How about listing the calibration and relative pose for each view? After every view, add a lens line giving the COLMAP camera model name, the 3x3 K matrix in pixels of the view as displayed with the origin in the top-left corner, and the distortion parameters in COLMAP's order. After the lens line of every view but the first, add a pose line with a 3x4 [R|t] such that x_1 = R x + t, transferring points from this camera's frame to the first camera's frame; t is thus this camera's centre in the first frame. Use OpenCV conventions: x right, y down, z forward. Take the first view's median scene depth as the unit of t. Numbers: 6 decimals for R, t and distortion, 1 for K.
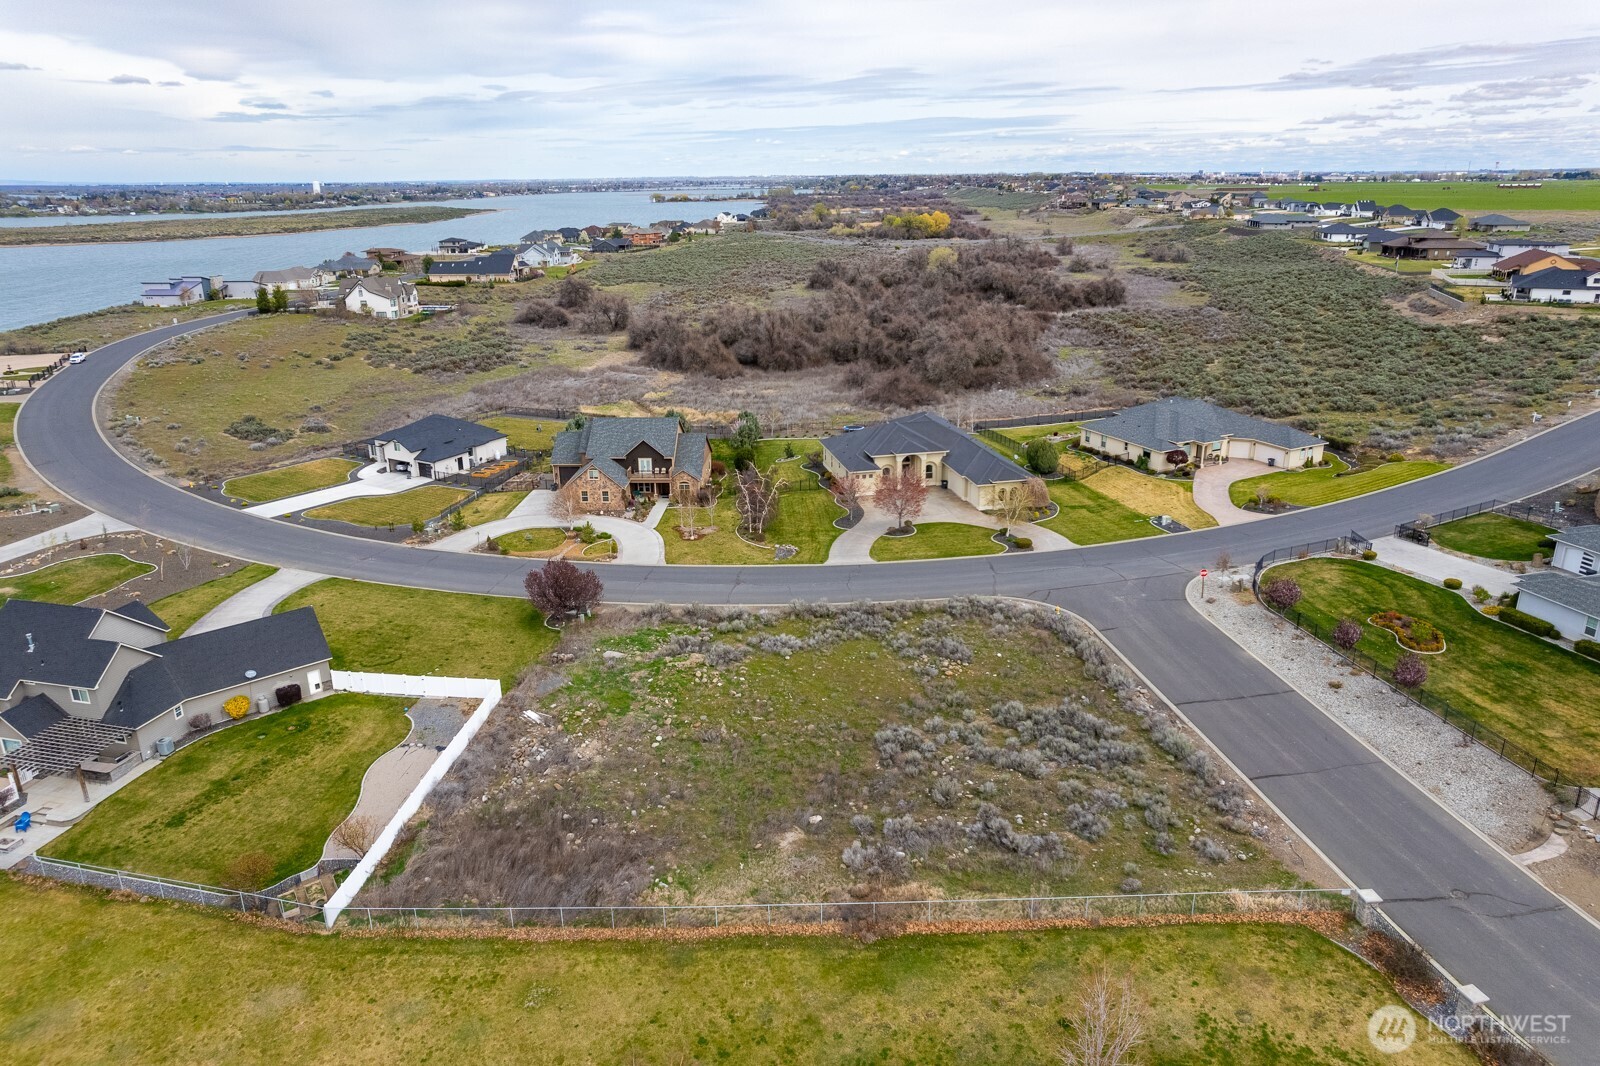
lens RADIAL K [[1009.5, 0, 806.1], [0, 1009.5, 536.0], [0, 0, 1]] dist [-0.068803, 0.069641]
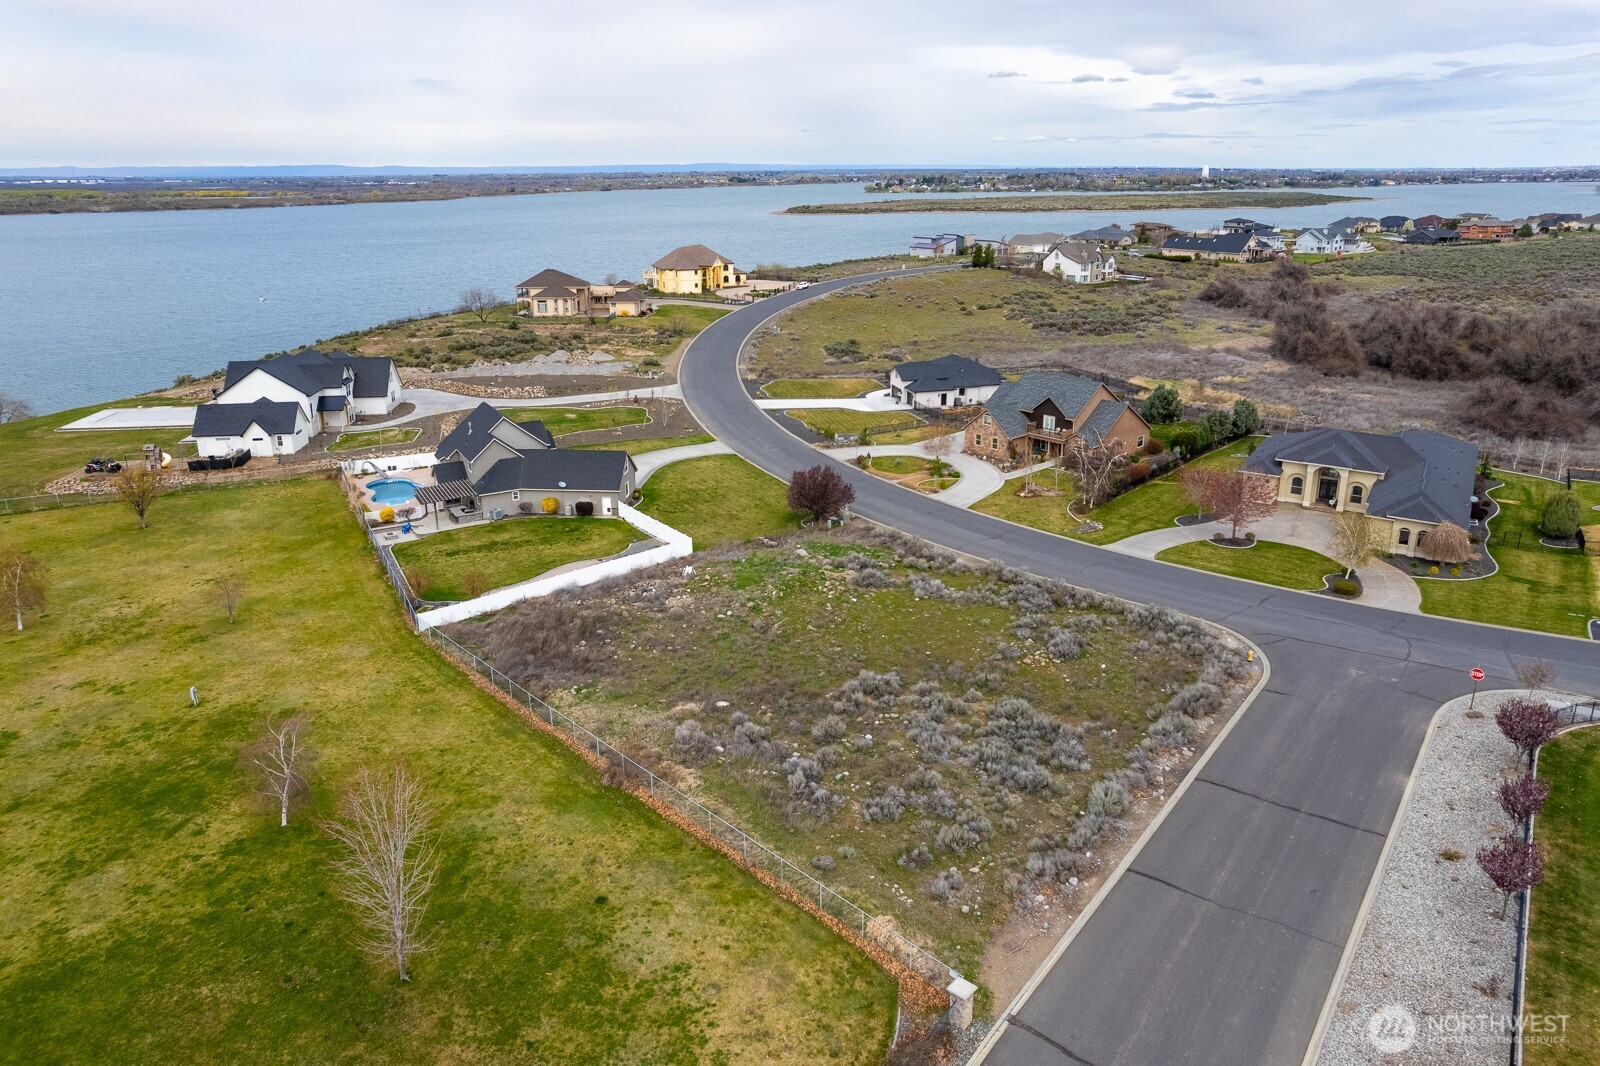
lens RADIAL K [[1052.2, 0, 806.7], [0, 1052.2, 464.8], [0, 0, 1]] dist [-0.076195, 0.085398]
pose [[0.693075, 0.199455, -0.692723, 0.400908], [-0.243074, 0.969343, 0.035904, -0.010921], [0.678647, 0.143499, 0.720310, 0.120752]]
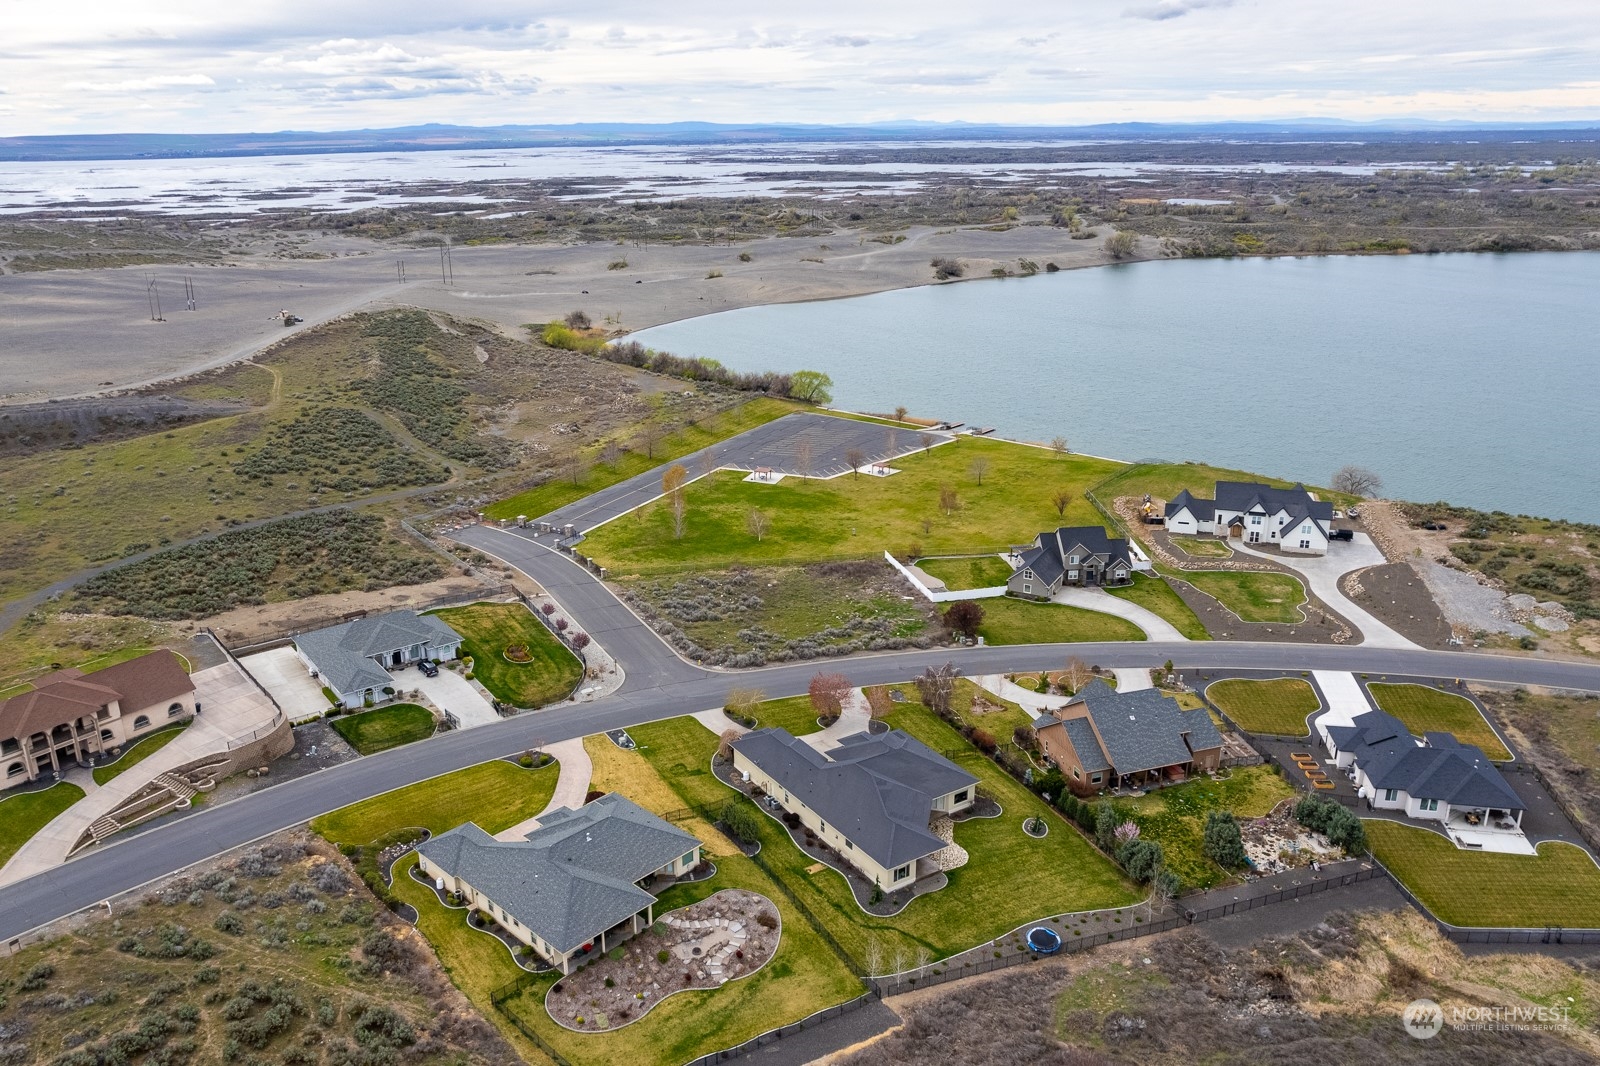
lens RADIAL K [[1185.0, 0, 799.3], [0, 1185.0, 532.2], [0, 0, 1]] dist [-0.064529, 0.054497]
pose [[-0.933903, 0.126924, -0.334238, 0.545371], [-0.109482, 0.788430, 0.605303, -0.993570], [0.340351, 0.601888, -0.722421, 1.758570]]
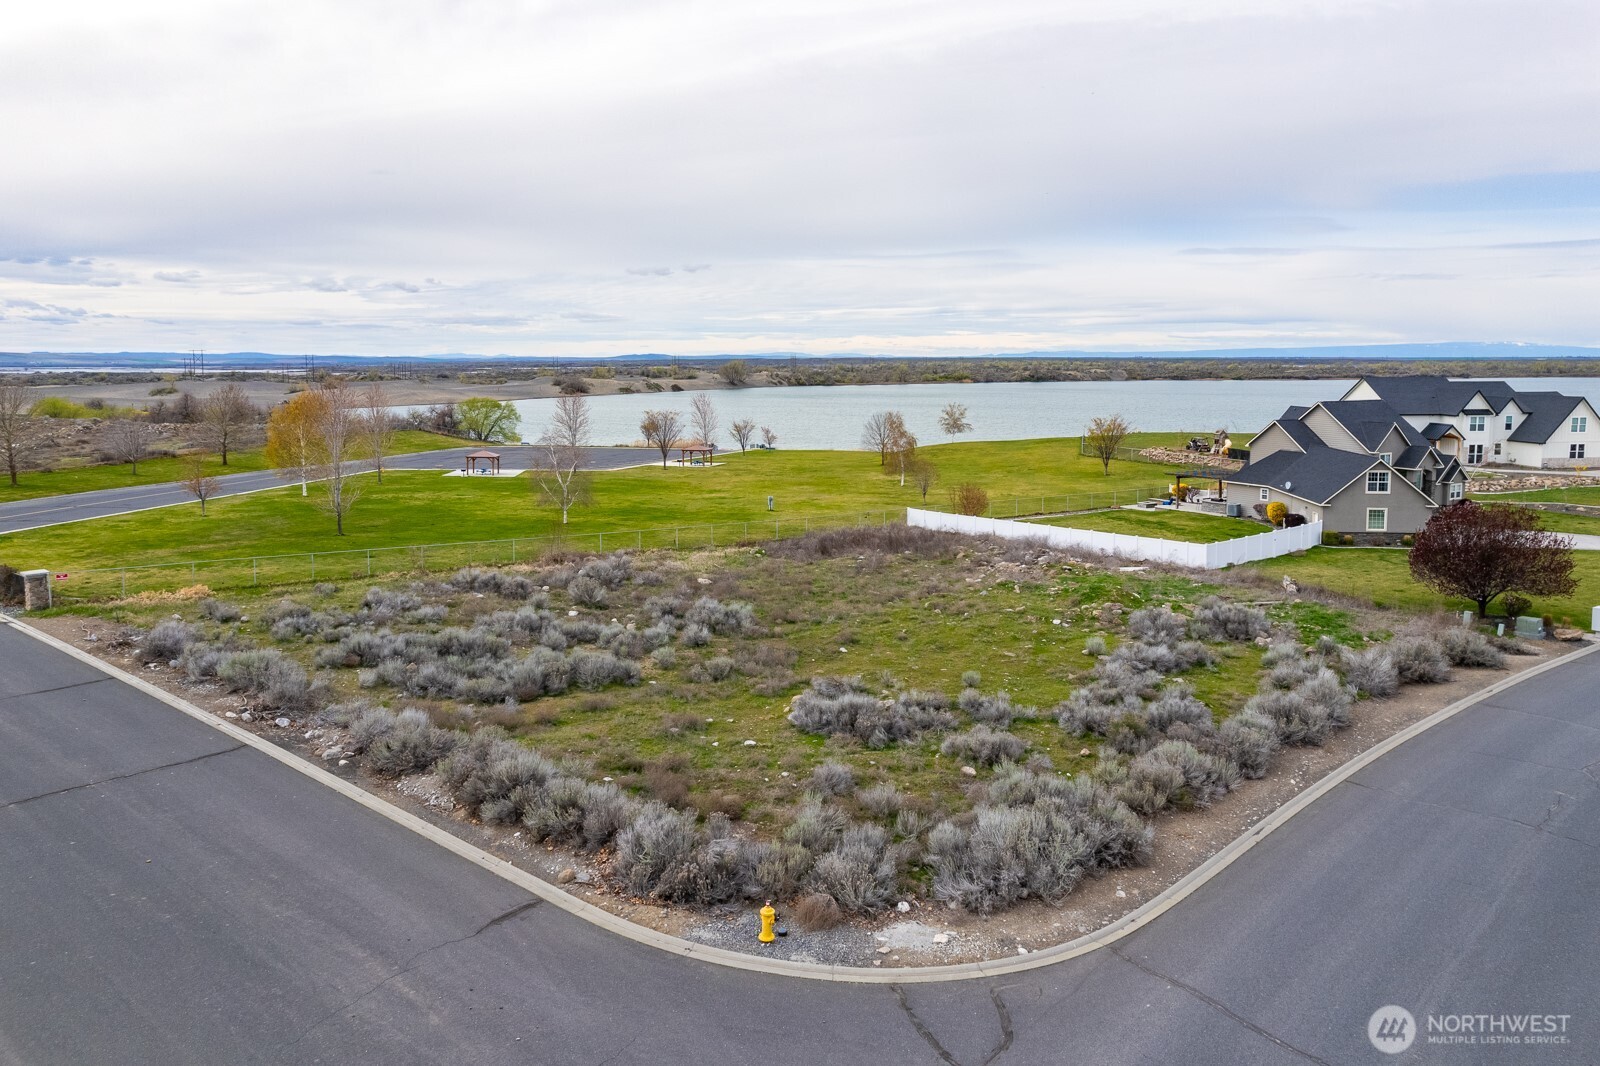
lens RADIAL K [[1039.3, 0, 798.0], [0, 1039.3, 532.5], [0, 0, 1]] dist [-0.097256, 0.082808]
pose [[-0.720823, 0.127838, -0.681228, 0.284761], [-0.224345, 0.886904, 0.403820, -0.067916], [0.655807, 0.443913, -0.610621, 0.809393]]
